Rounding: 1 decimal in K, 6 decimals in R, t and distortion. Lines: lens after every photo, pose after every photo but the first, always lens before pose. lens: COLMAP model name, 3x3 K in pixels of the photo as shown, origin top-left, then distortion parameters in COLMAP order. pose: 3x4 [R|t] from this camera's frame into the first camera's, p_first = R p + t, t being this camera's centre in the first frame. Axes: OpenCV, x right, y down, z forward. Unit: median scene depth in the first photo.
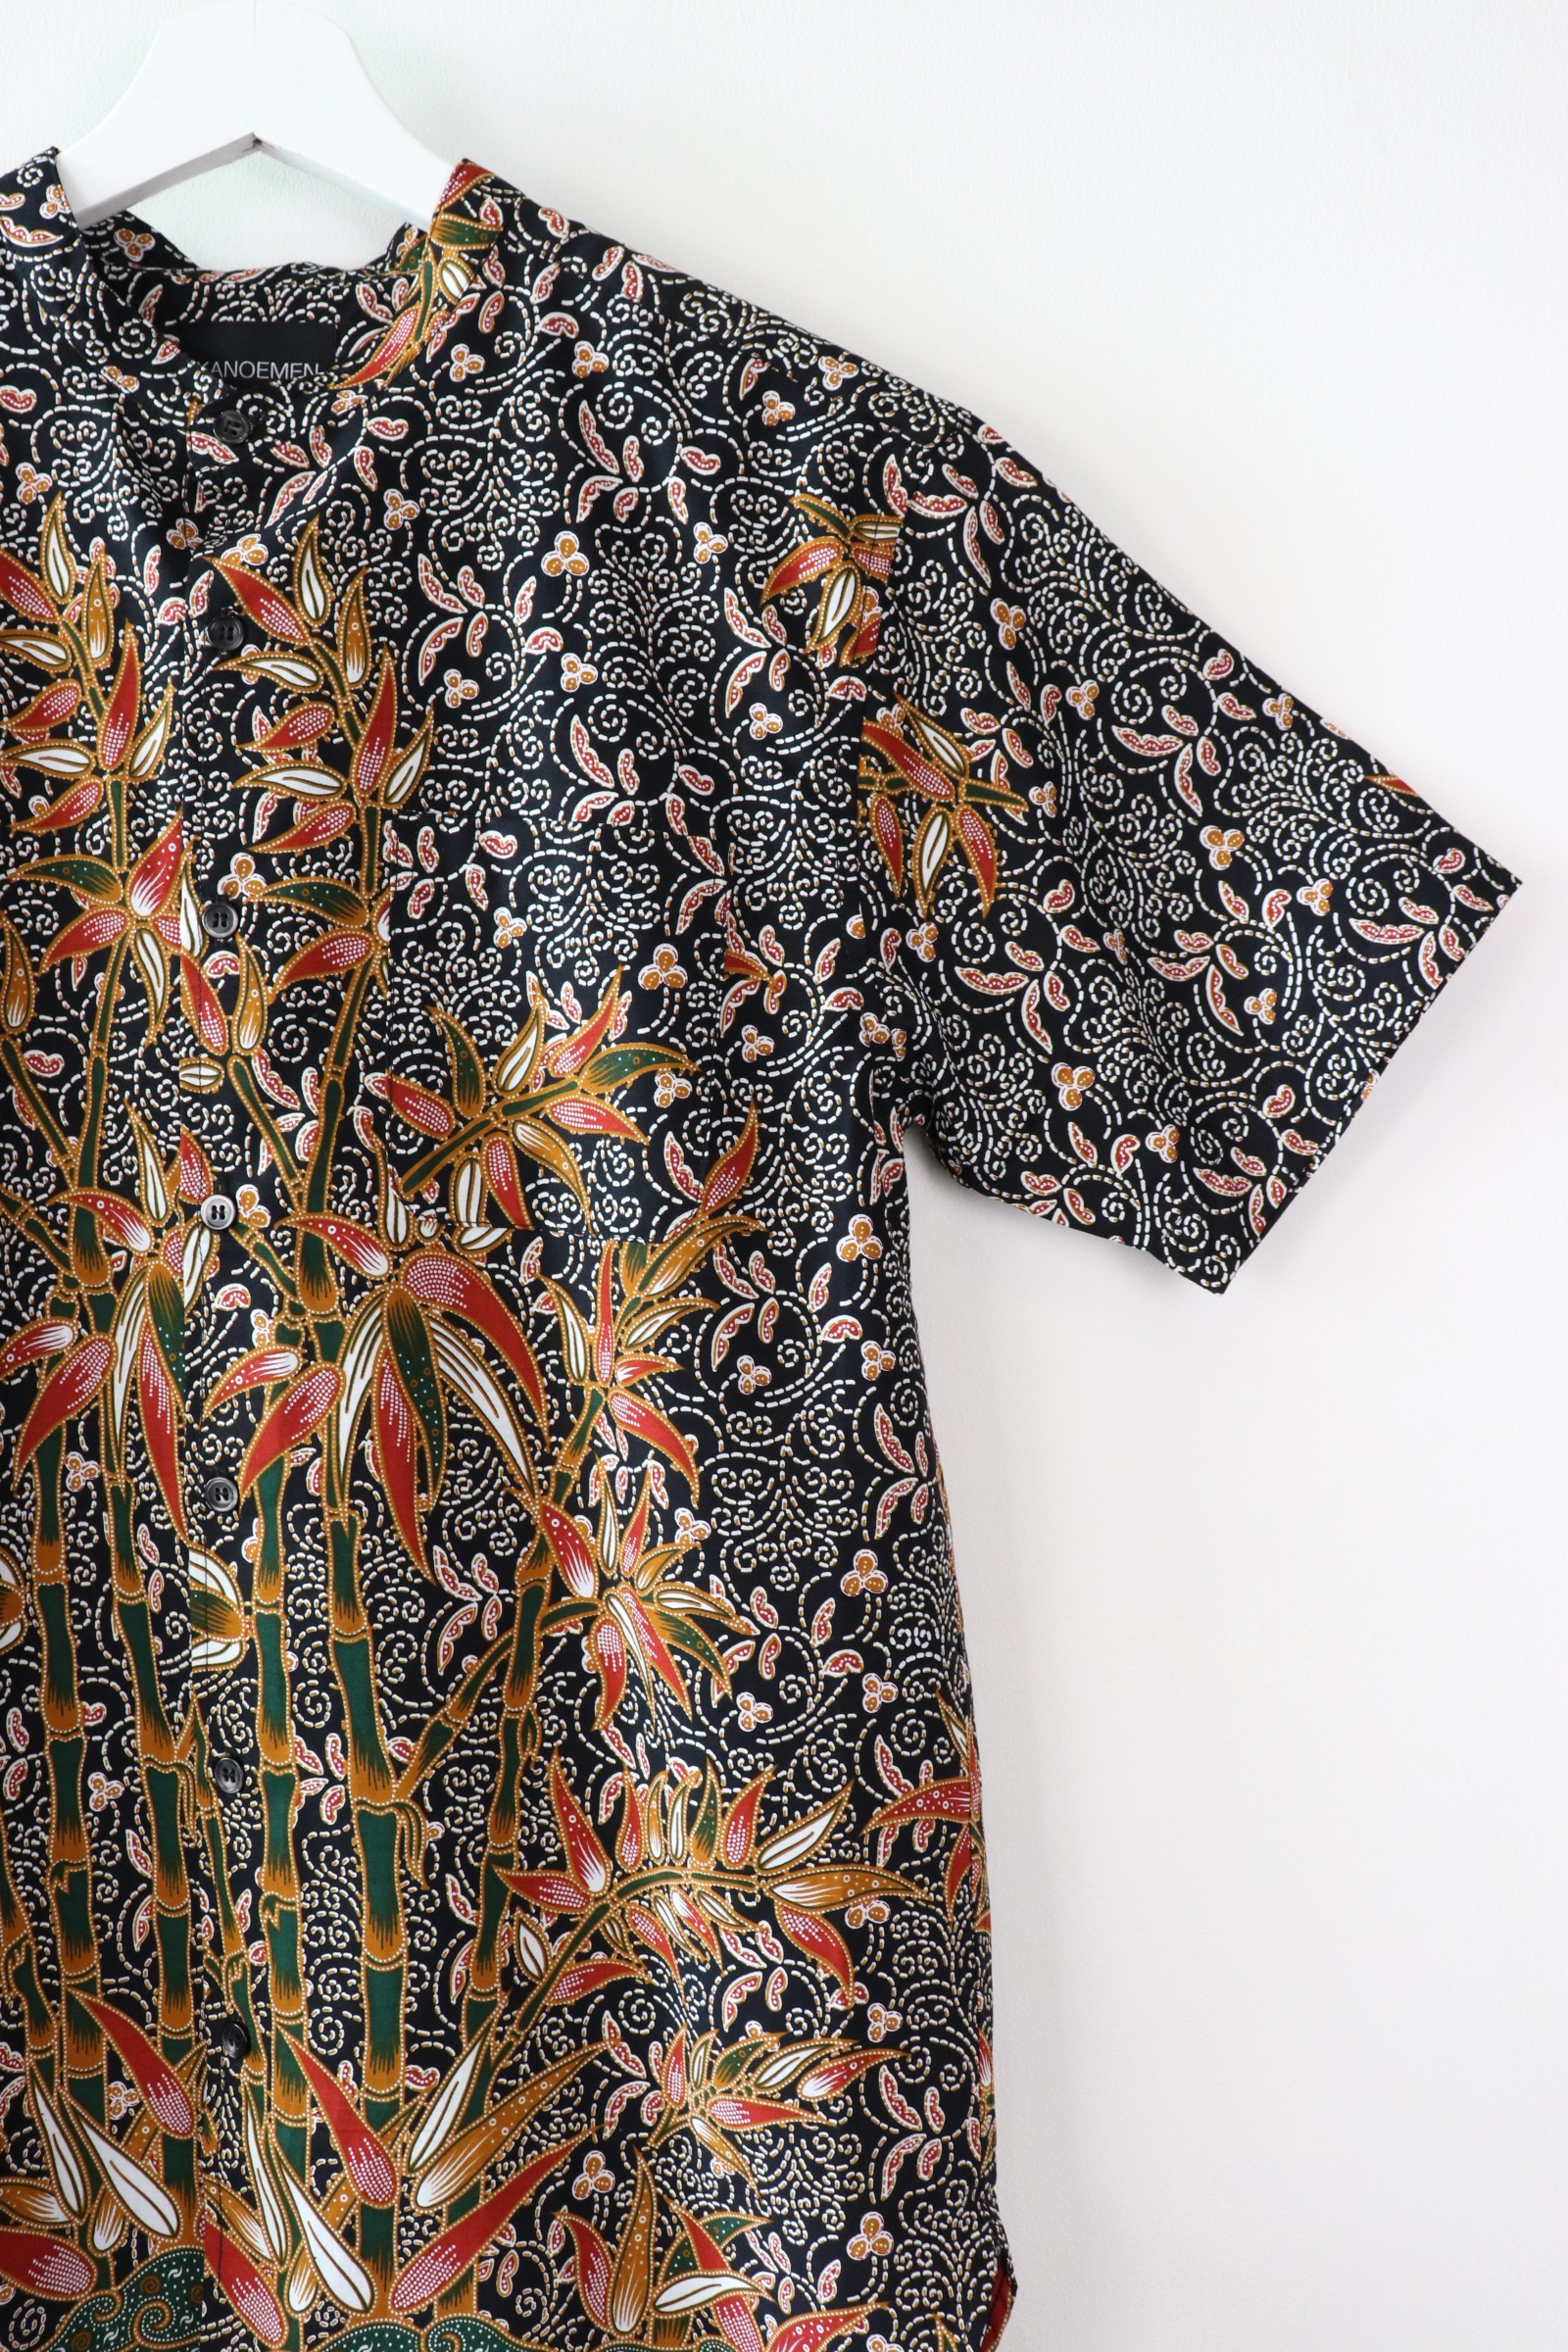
lens RADIAL K [[1981.0, 0, 765.6], [0, 1981.0, 1180.0], [0, 0, 1]] dist [-0.144392, 0.135944]
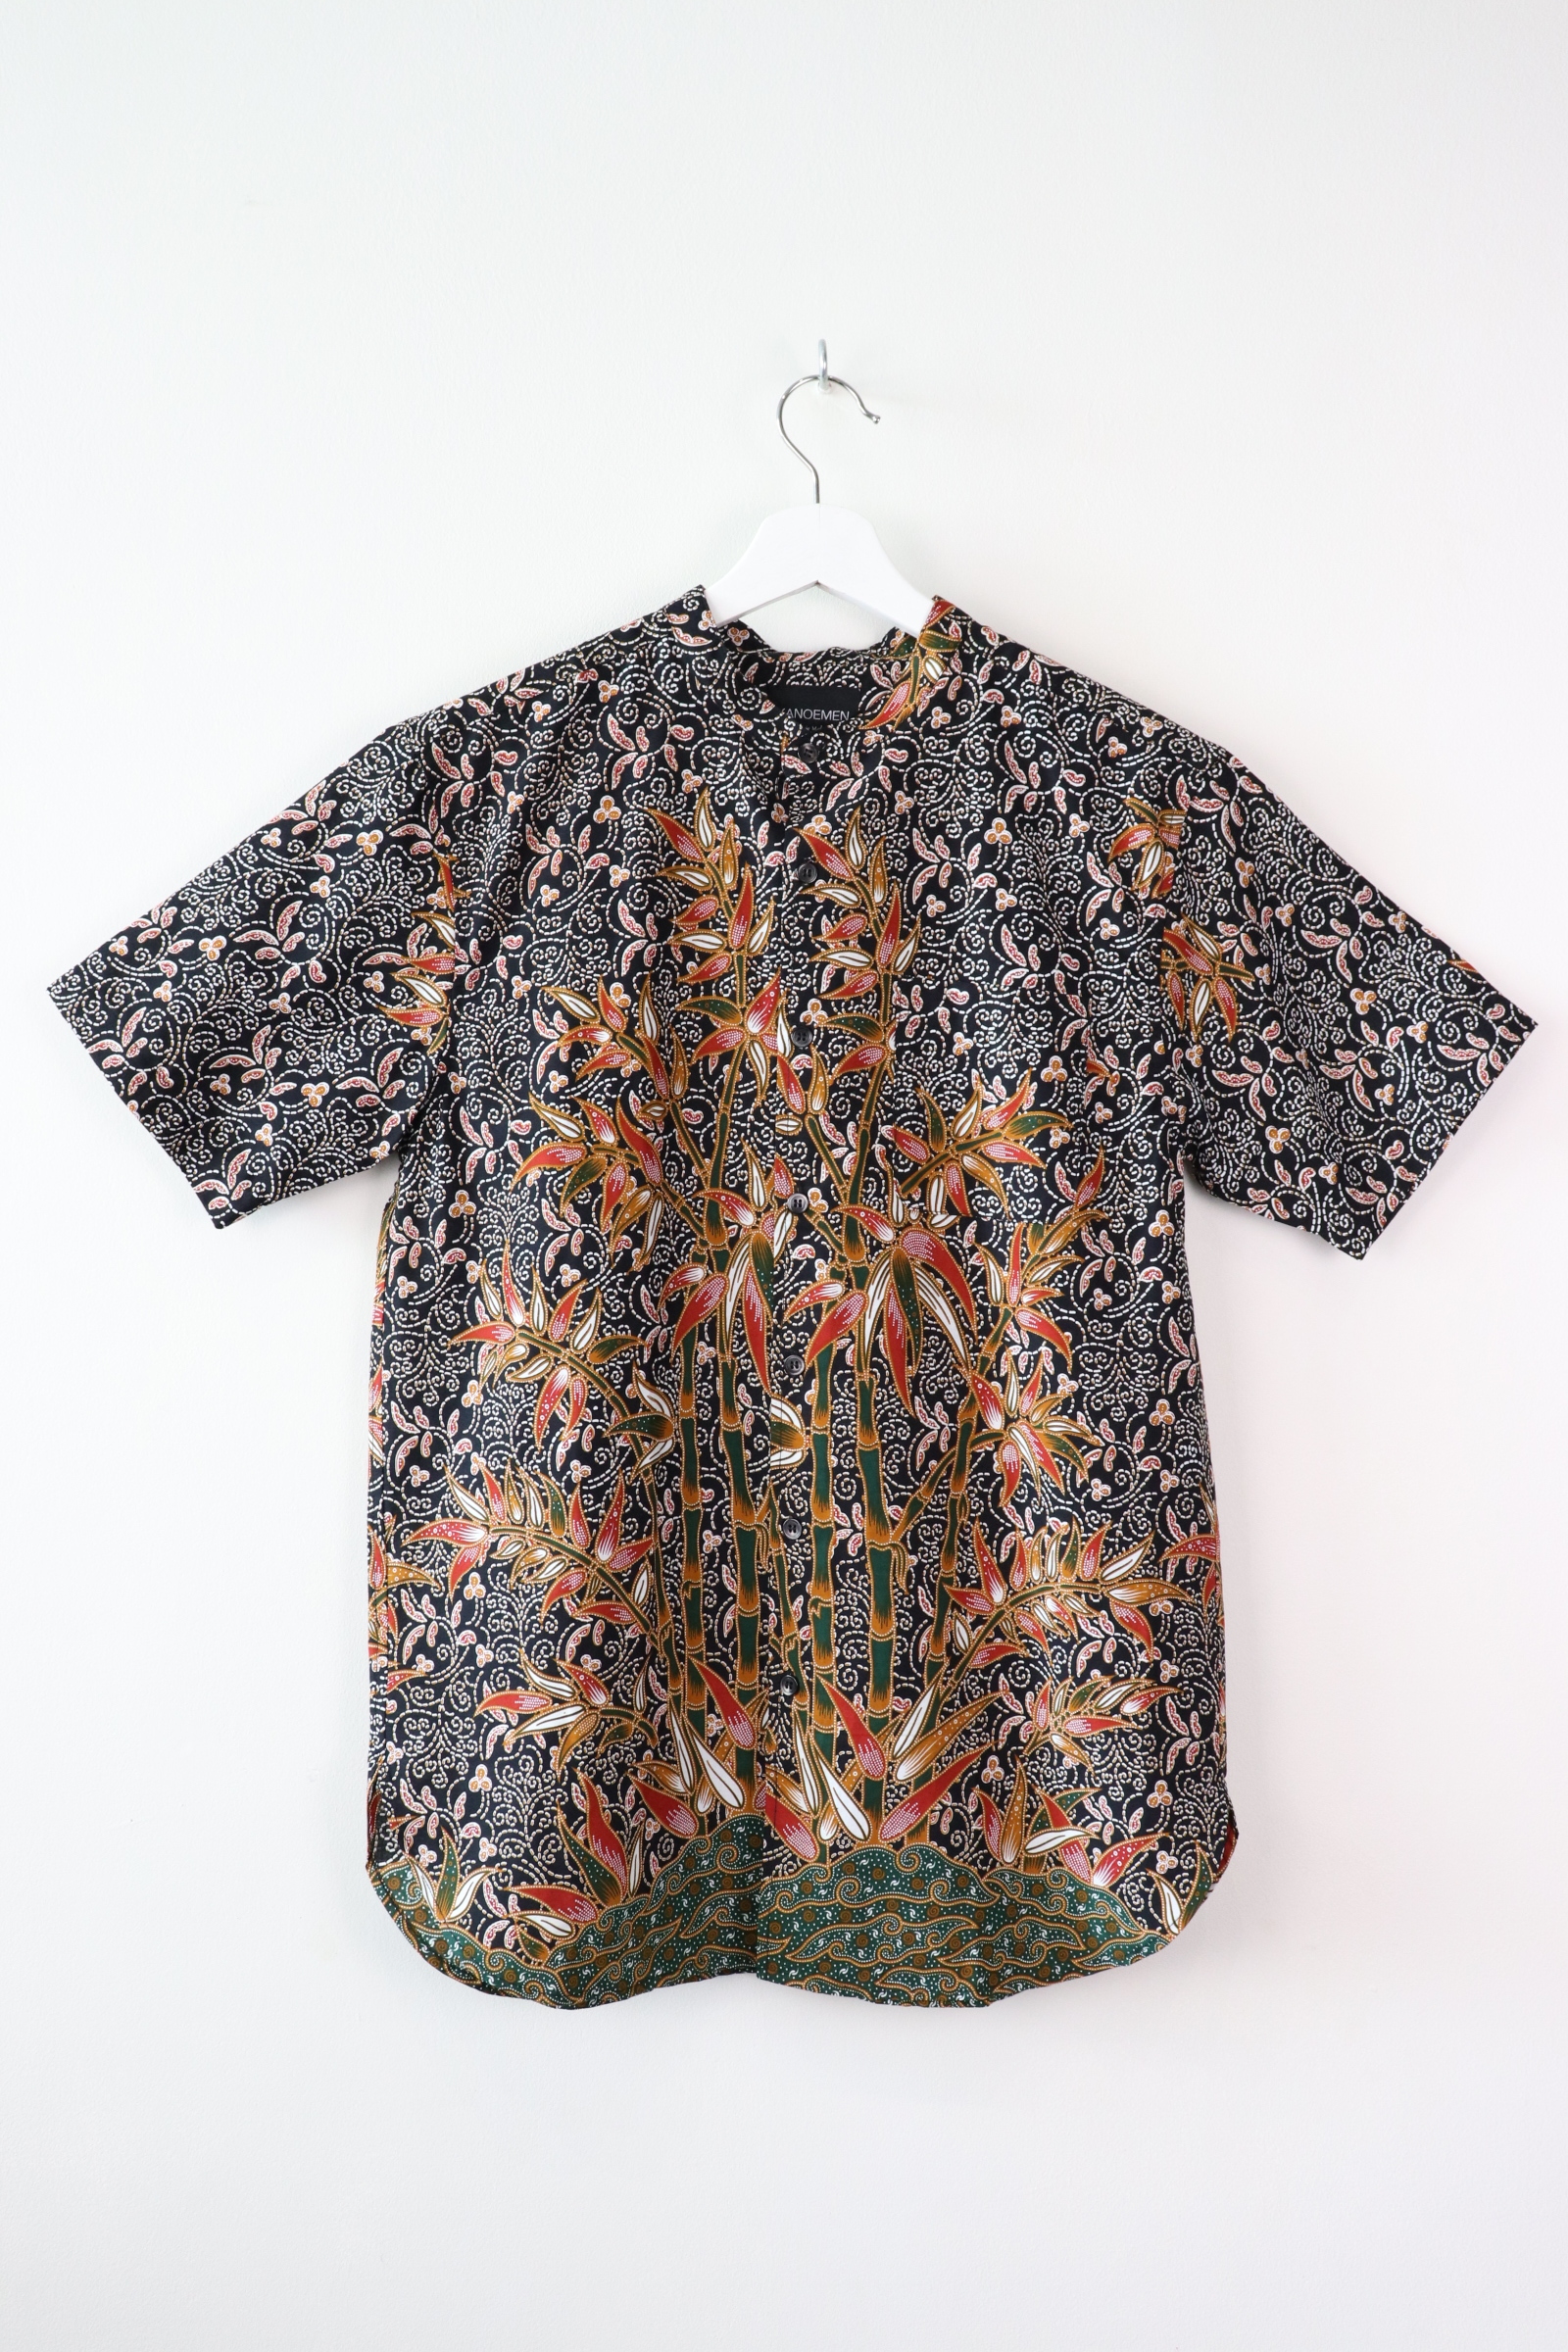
lens RADIAL K [[1981.0, 0, 768.5], [0, 1981.0, 1158.7], [0, 0, 1]] dist [-0.144392, 0.135944]
pose [[0.999760, 0.016847, -0.013996, -0.277072], [-0.017079, 0.999717, -0.016575, 0.006051], [0.013712, 0.016810, 0.999765, -0.760219]]
